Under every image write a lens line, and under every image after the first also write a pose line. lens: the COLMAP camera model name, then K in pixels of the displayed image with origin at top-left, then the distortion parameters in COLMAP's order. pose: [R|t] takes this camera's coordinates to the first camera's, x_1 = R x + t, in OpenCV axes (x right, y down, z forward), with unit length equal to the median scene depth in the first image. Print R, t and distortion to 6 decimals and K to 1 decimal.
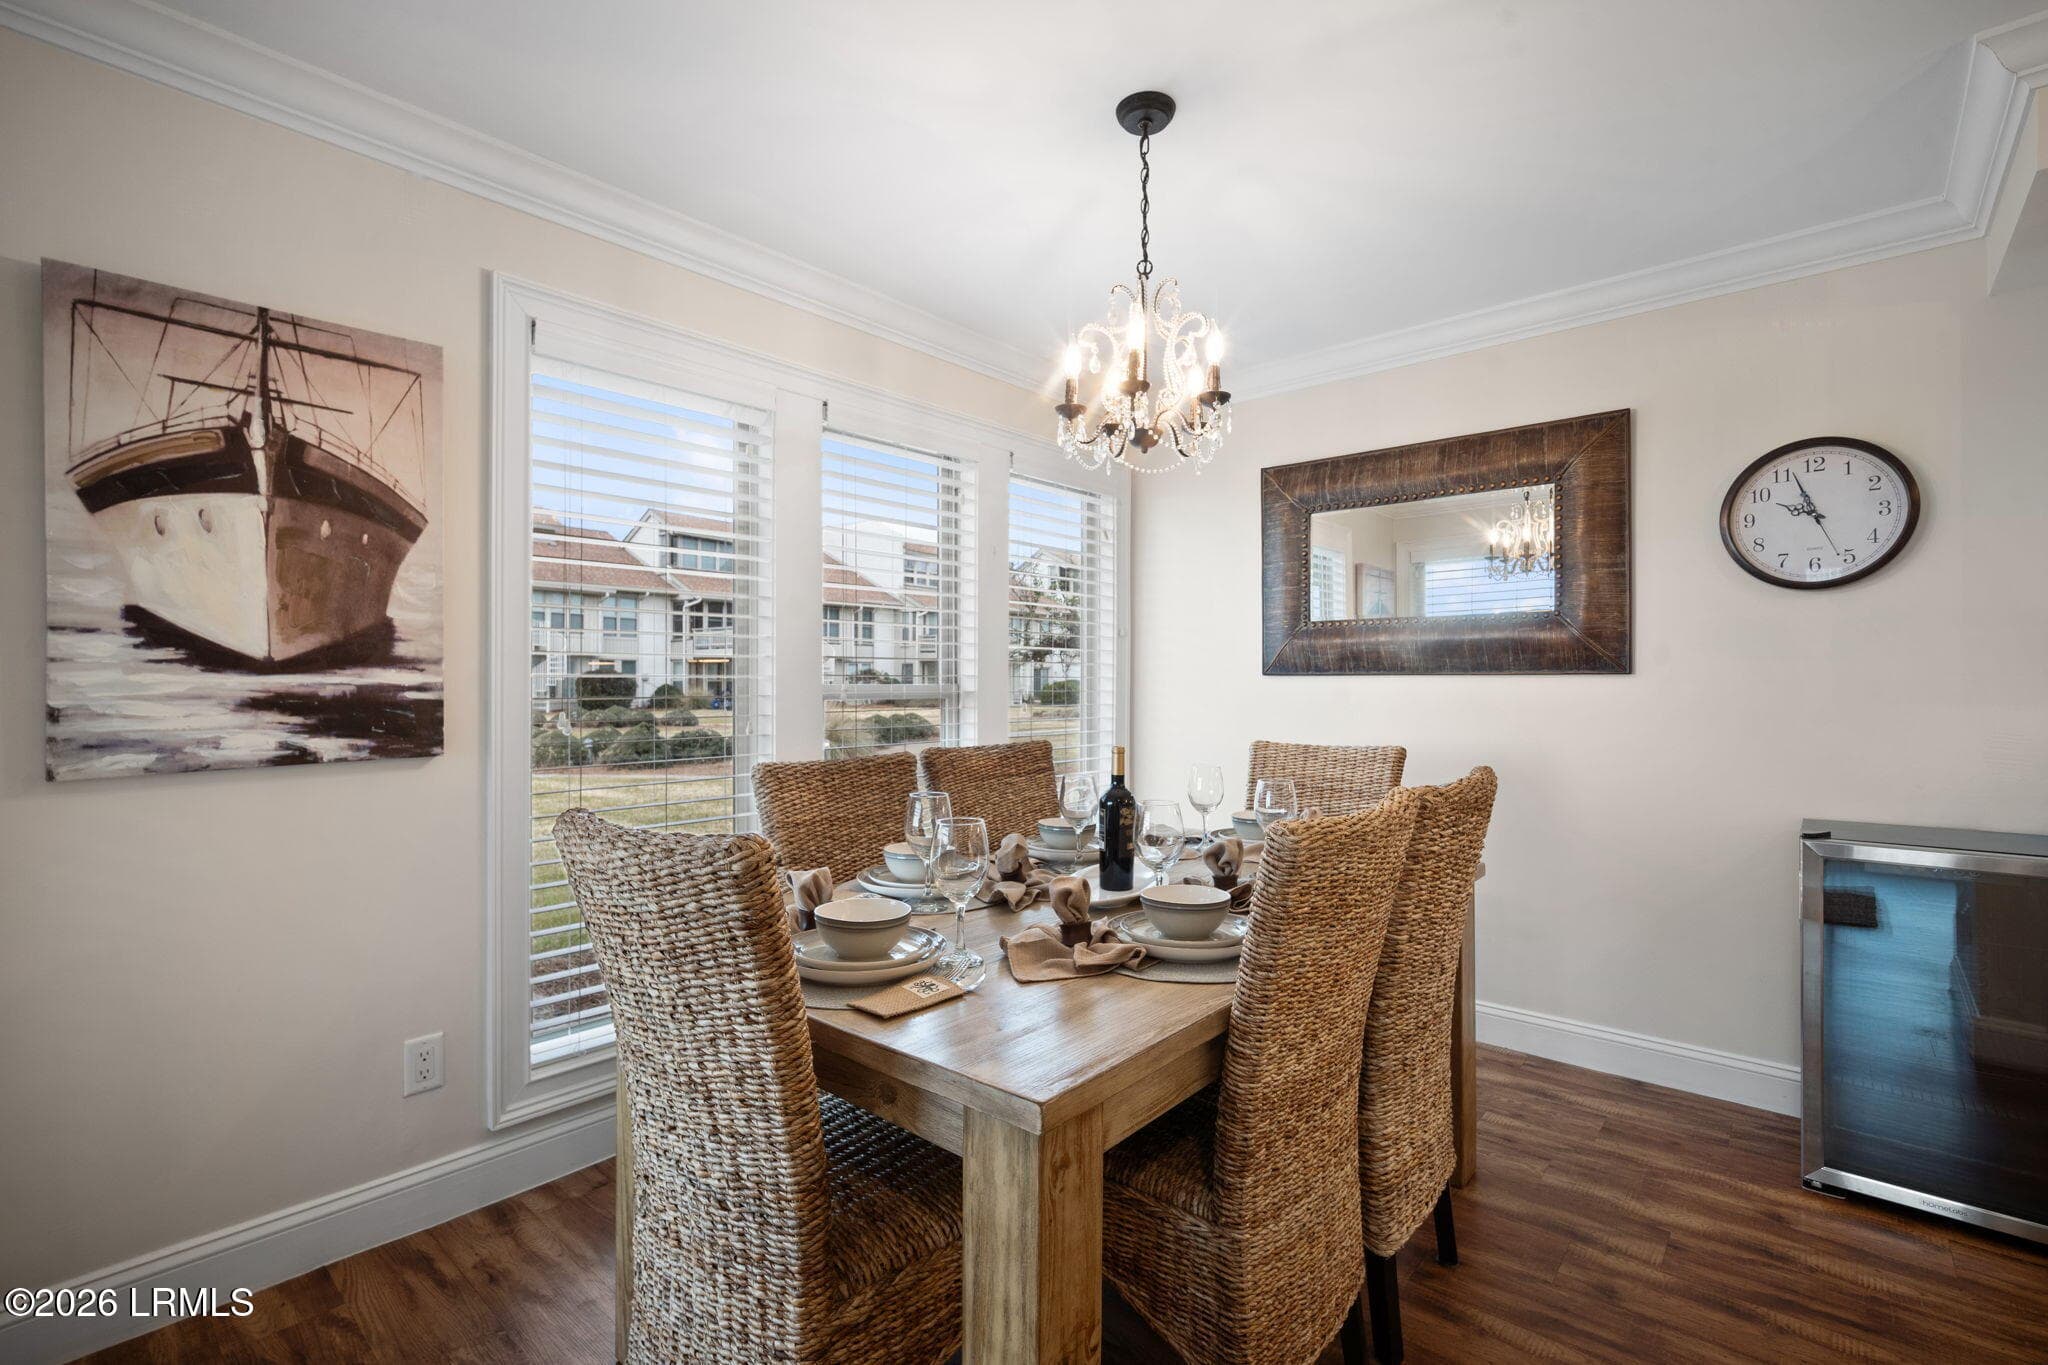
lens RADIAL K [[923.7, 0, 1015.0], [0, 923.7, 676.4], [0, 0, 1]] dist [-0.003403, 0.002110]
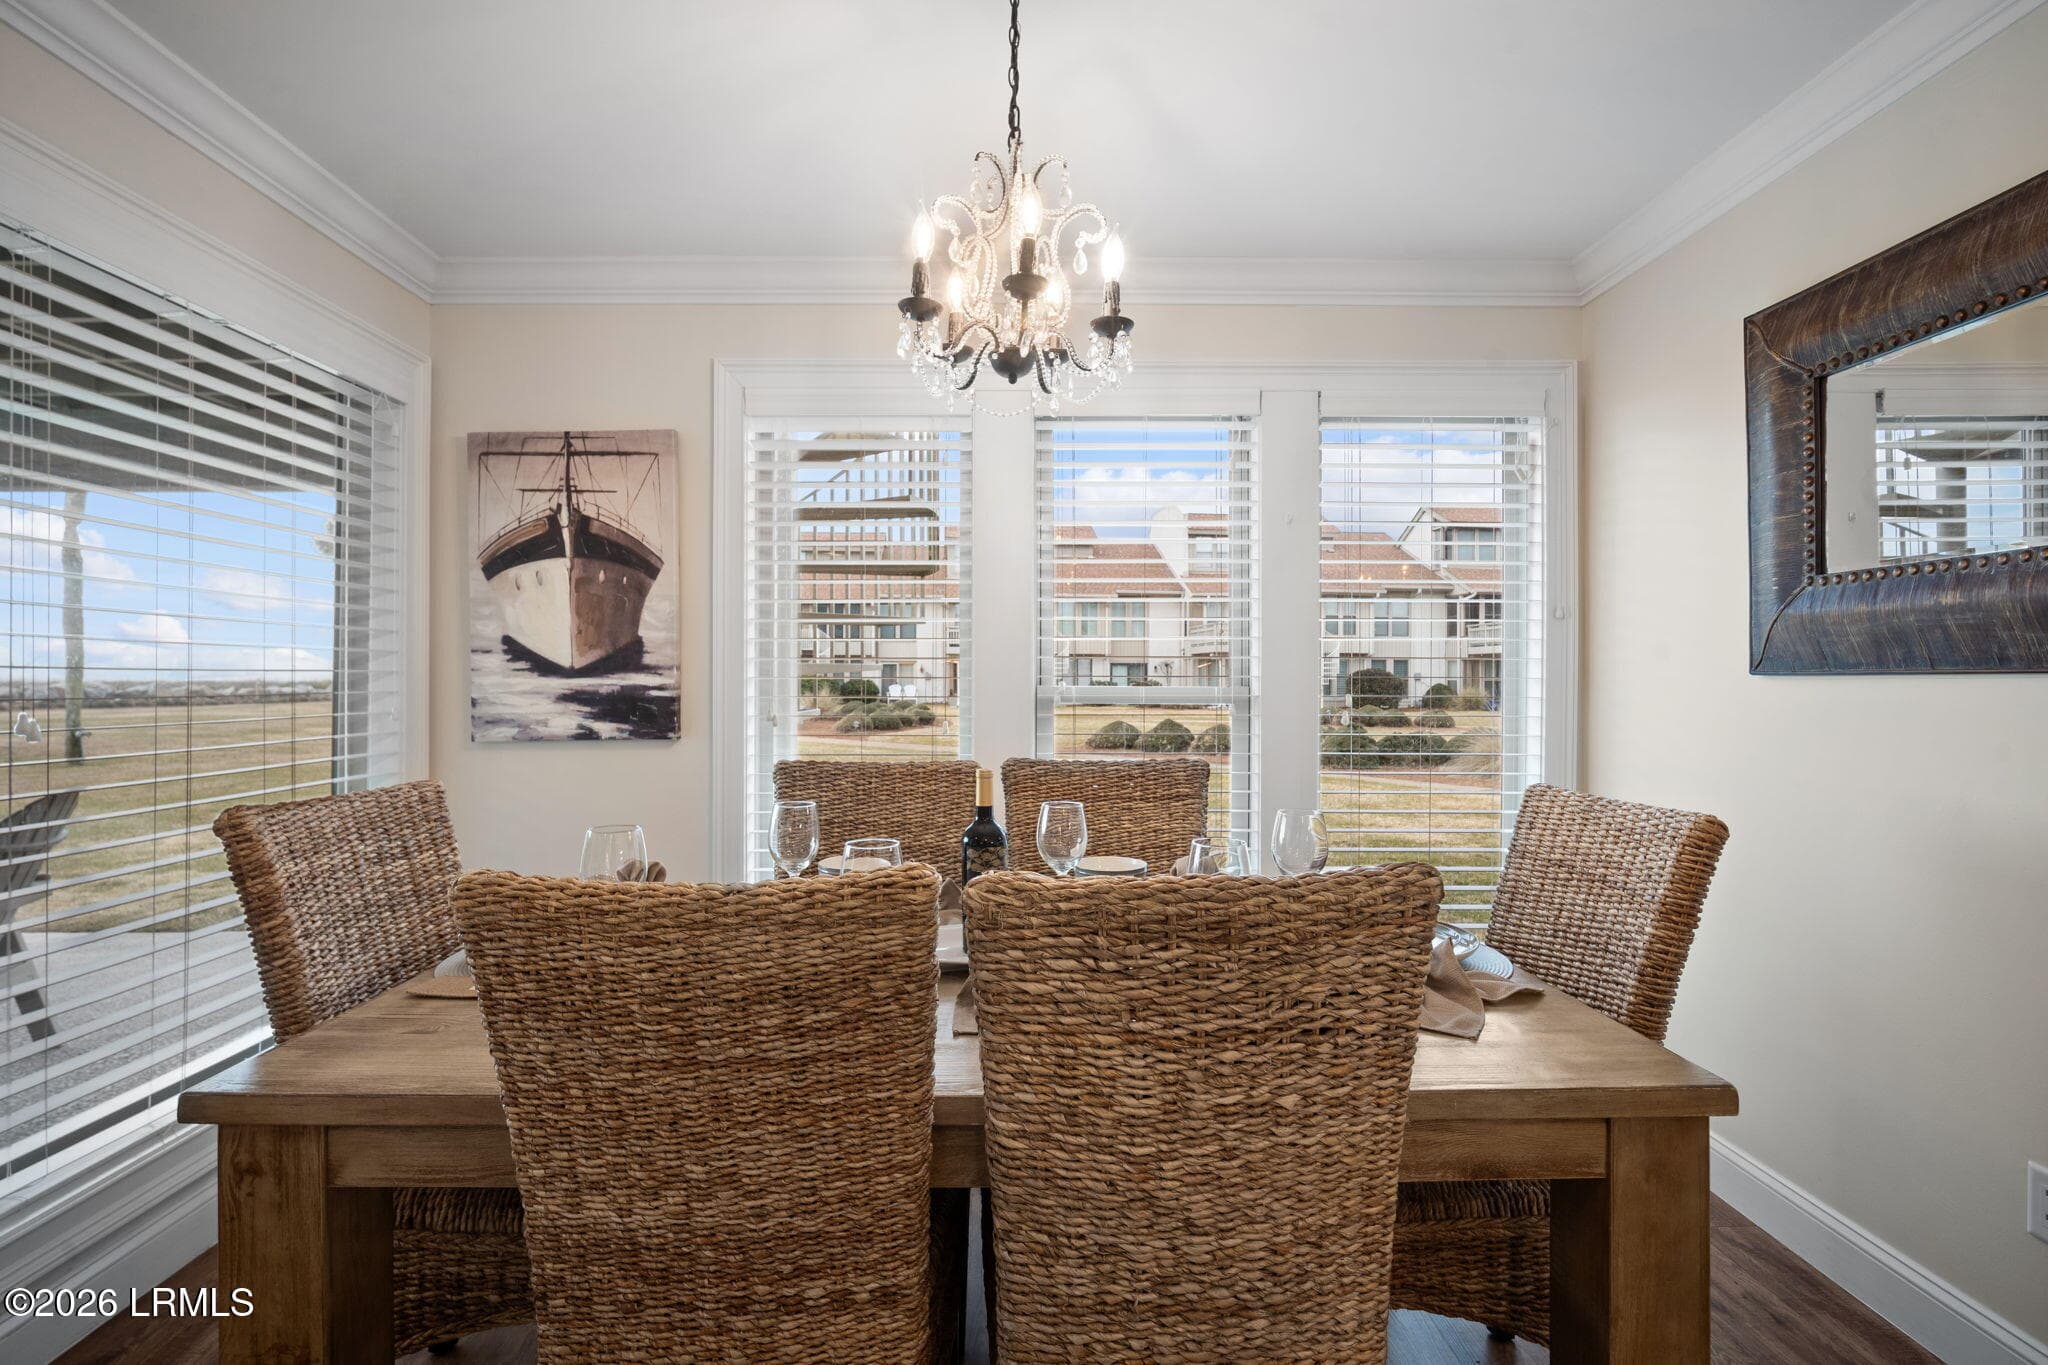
lens RADIAL K [[923.7, 0, 1027.9], [0, 923.7, 674.7], [0, 0, 1]] dist [-0.003403, 0.002110]
pose [[0.671260, -0.003285, -0.741214, 0.761090], [0.002974, 0.999994, -0.001739, -0.002637], [0.741216, -0.001037, 0.671266, 0.533538]]
